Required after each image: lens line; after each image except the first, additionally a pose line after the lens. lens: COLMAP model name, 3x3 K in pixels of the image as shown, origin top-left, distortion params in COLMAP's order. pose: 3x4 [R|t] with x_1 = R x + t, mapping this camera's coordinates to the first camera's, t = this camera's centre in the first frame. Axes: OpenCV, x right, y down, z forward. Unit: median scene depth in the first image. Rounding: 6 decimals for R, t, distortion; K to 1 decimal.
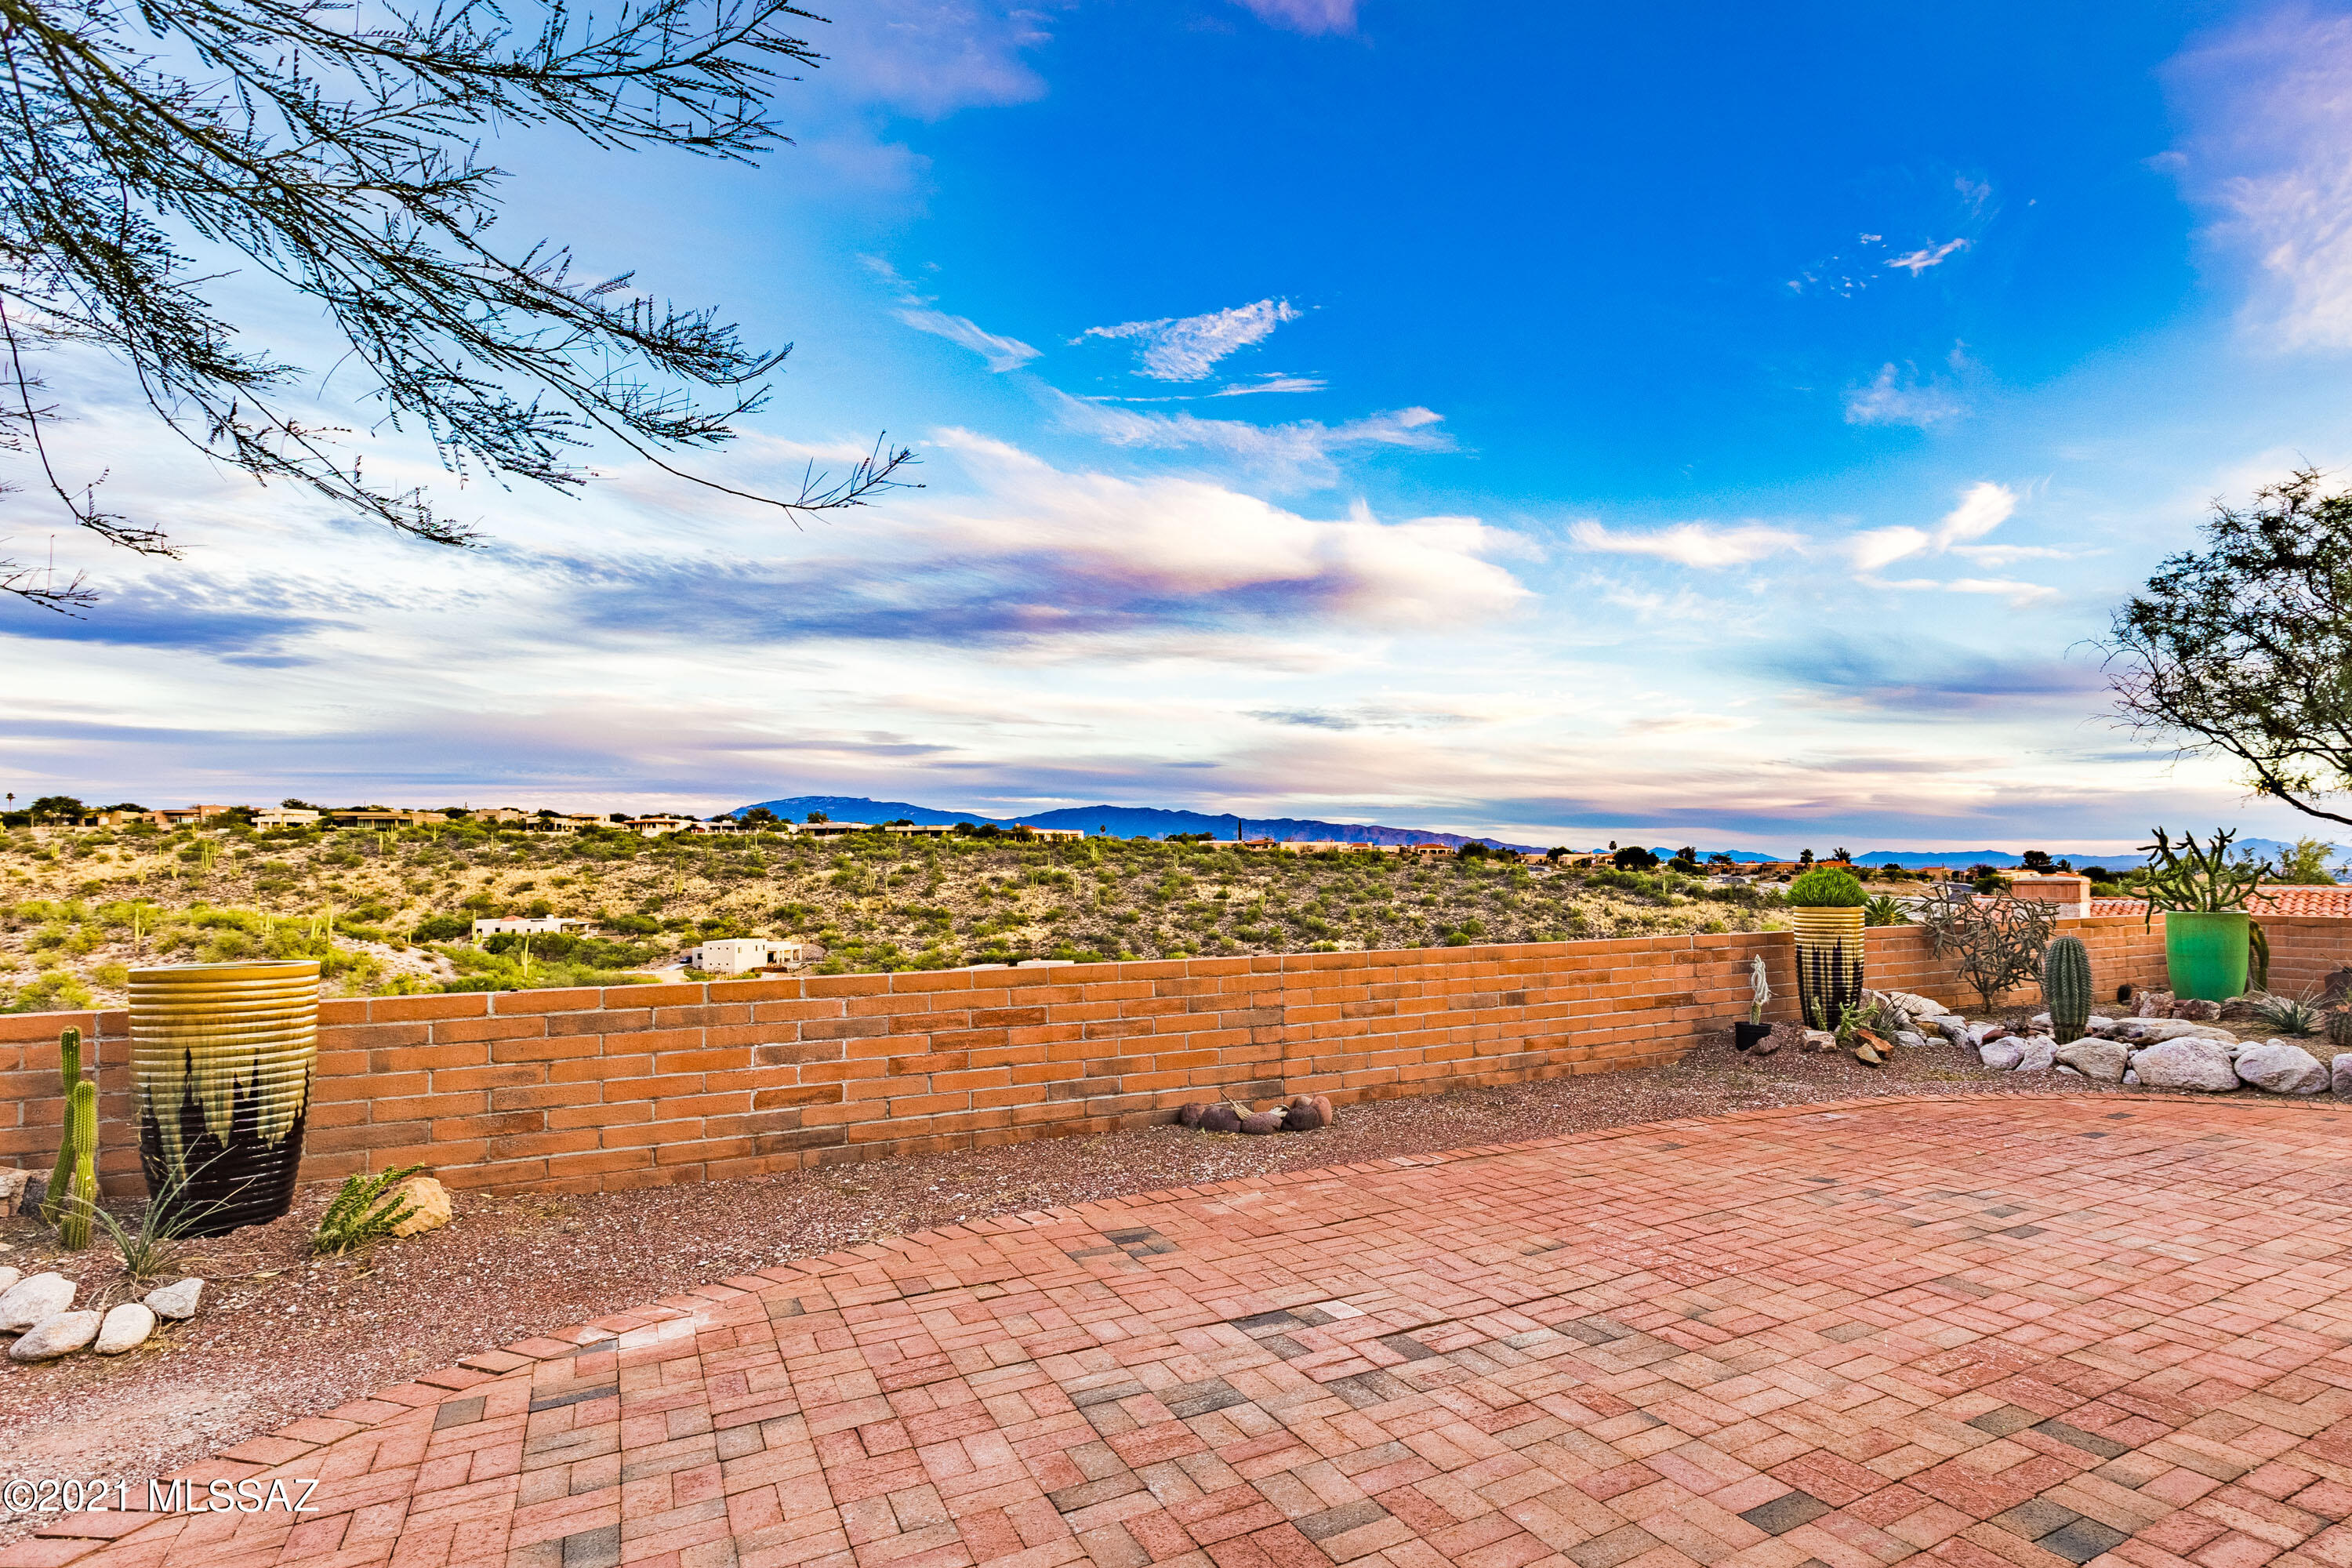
lens RADIAL K [[1212.3, 0, 1186.2], [0, 1212.3, 858.6], [0, 0, 1]] dist [0.001589, 0.000413]
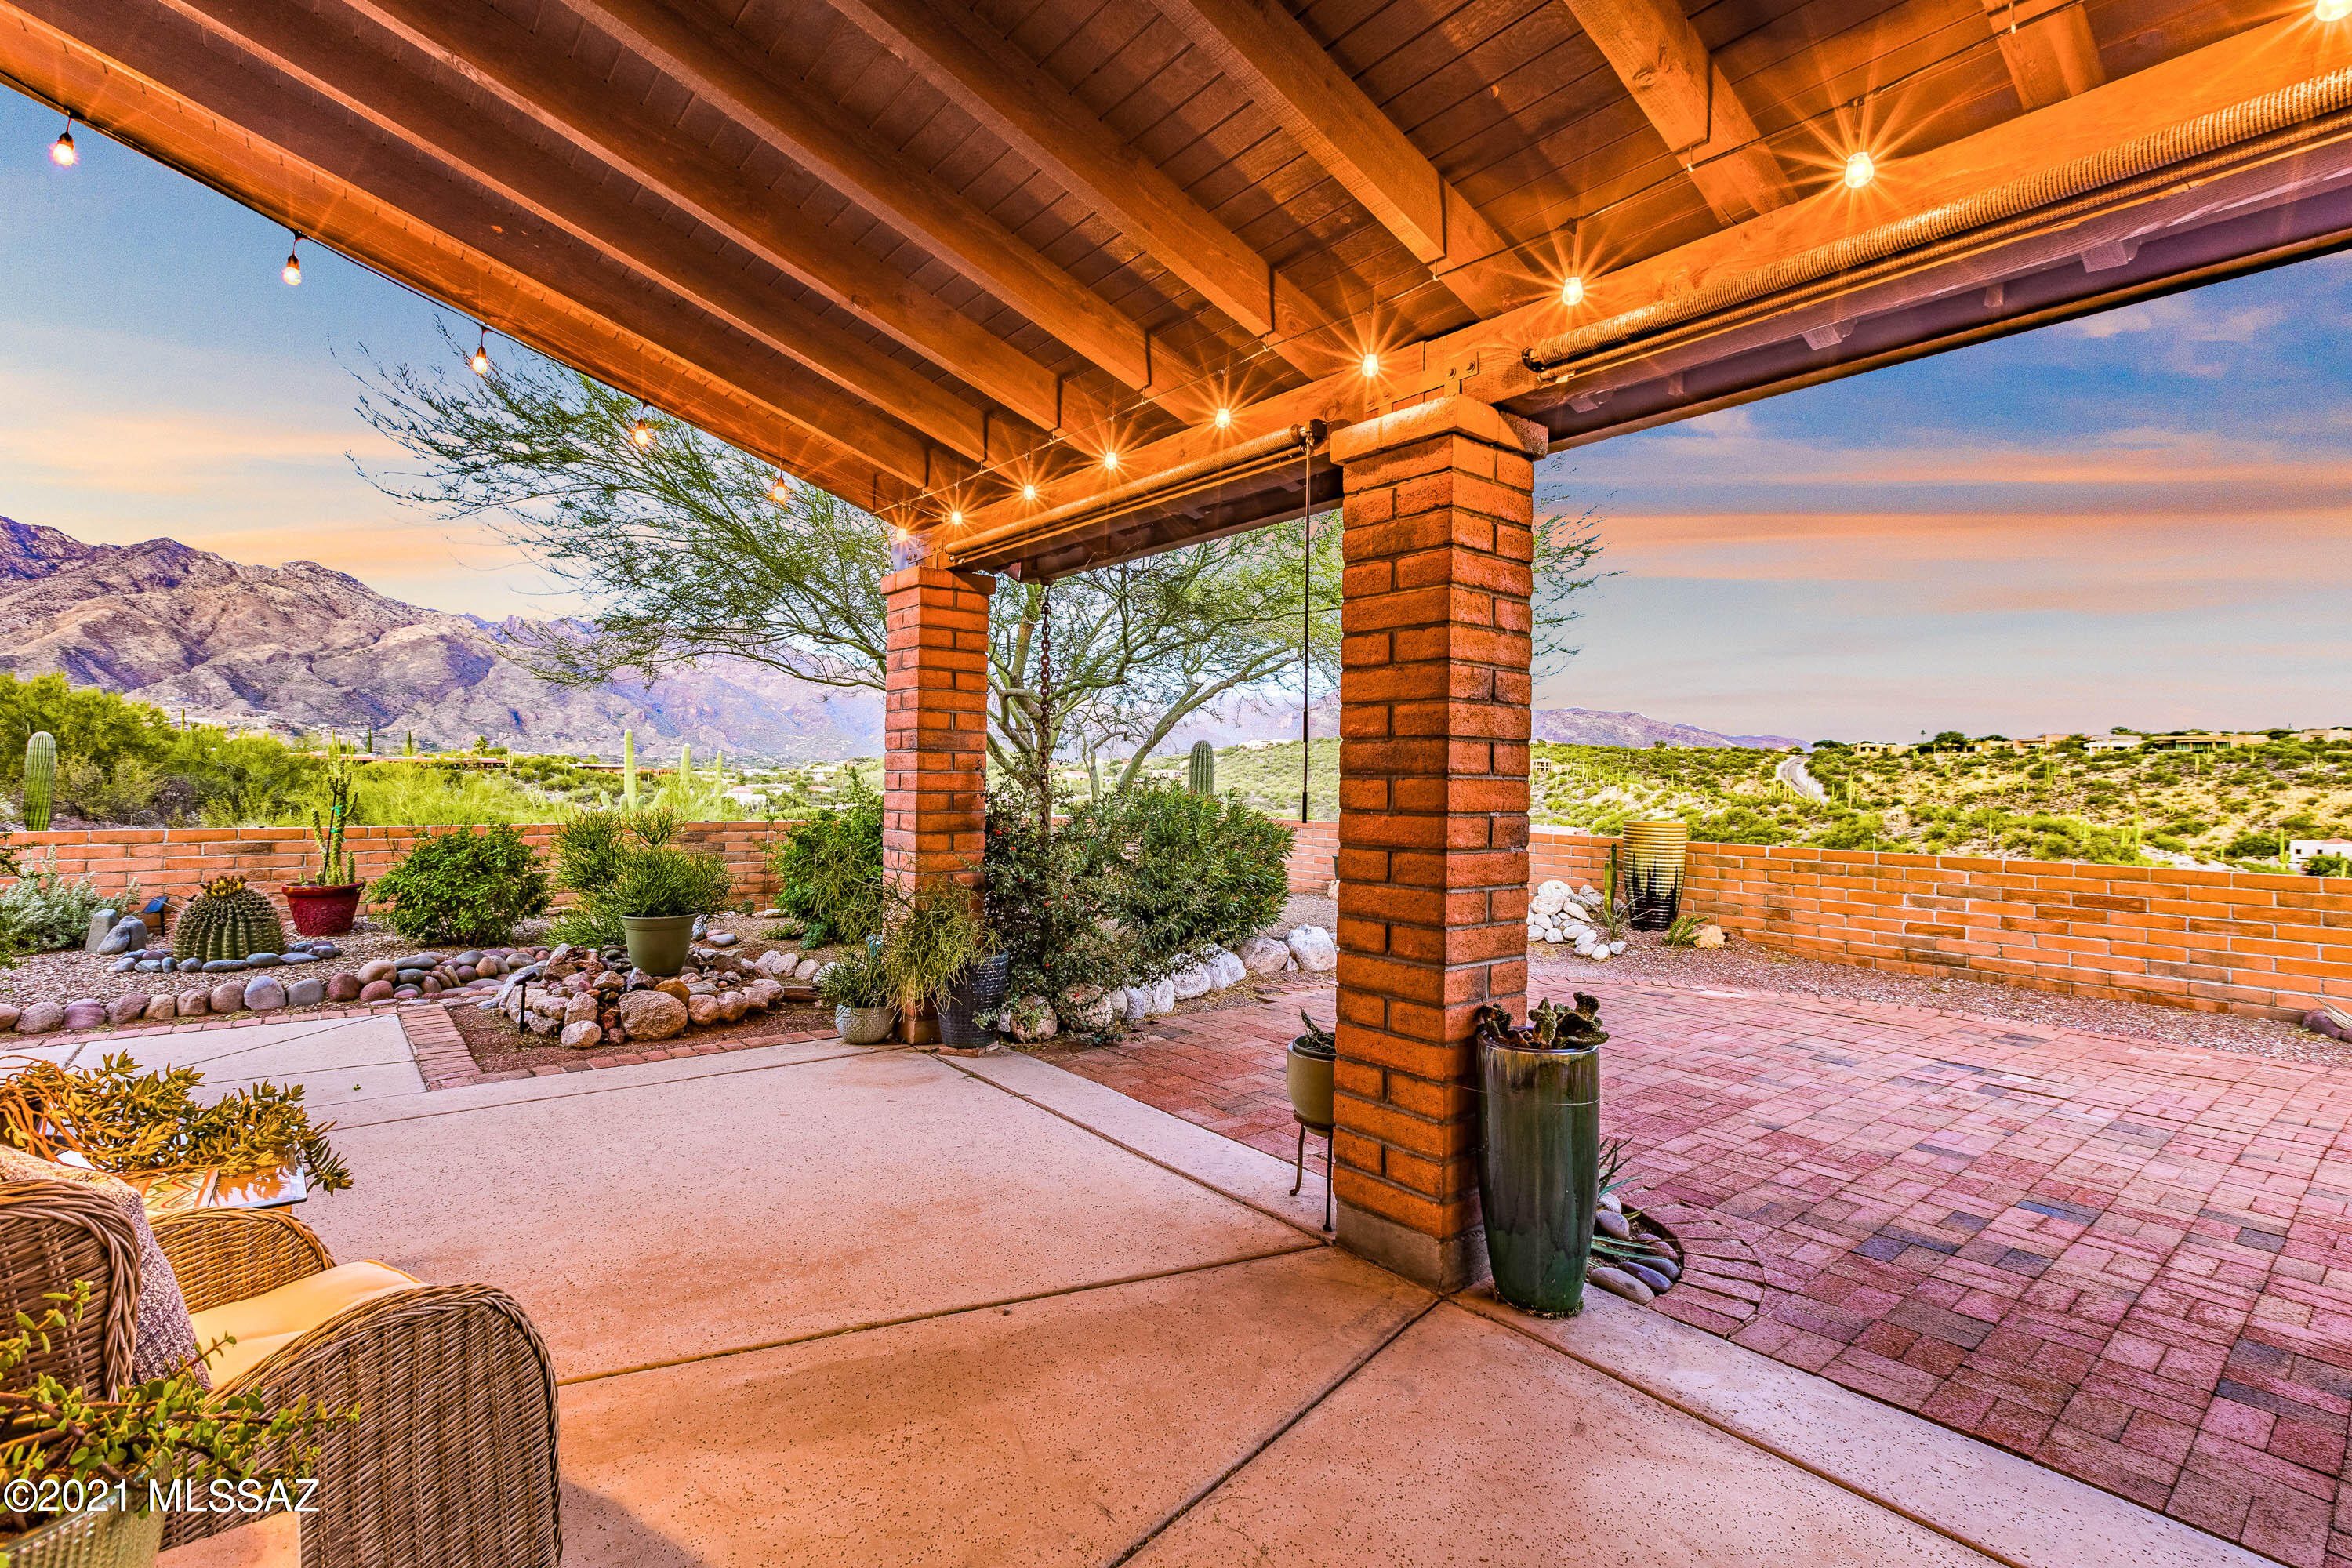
lens RADIAL K [[1070.4, 0, 1160.1], [0, 1070.4, 775.7], [0, 0, 1]] dist [-0.003761, -0.000413]
pose [[0.107657, 0.006774, -0.994165, 0.190884], [-0.007427, 0.999954, 0.006009, -0.001168], [0.994160, 0.006737, 0.107703, -0.030678]]
